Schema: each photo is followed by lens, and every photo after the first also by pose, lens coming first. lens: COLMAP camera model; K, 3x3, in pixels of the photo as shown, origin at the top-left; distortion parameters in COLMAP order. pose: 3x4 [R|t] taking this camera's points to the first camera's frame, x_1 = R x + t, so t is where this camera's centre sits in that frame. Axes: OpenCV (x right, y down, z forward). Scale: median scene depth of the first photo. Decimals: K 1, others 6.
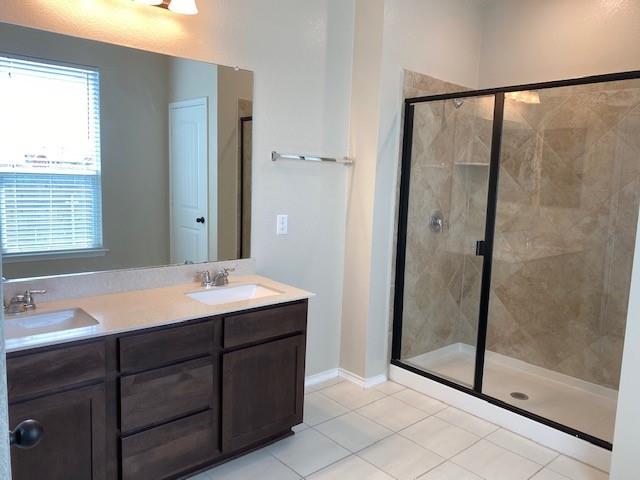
lens RADIAL K [[493.5, 0, 317.8], [0, 493.5, 237.9], [0, 0, 1]] dist [0.024510, -0.014918]
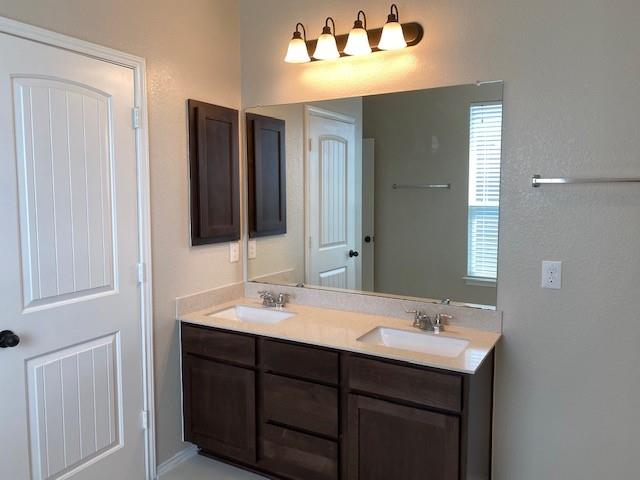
lens RADIAL K [[493.5, 0, 318.7], [0, 493.5, 240.4], [0, 0, 1]] dist [0.024510, -0.014918]
pose [[0.284583, 0.053682, -0.957147, 0.670607], [-0.105084, 0.994161, 0.024514, -0.076192], [0.952875, 0.093604, 0.288562, 0.607114]]
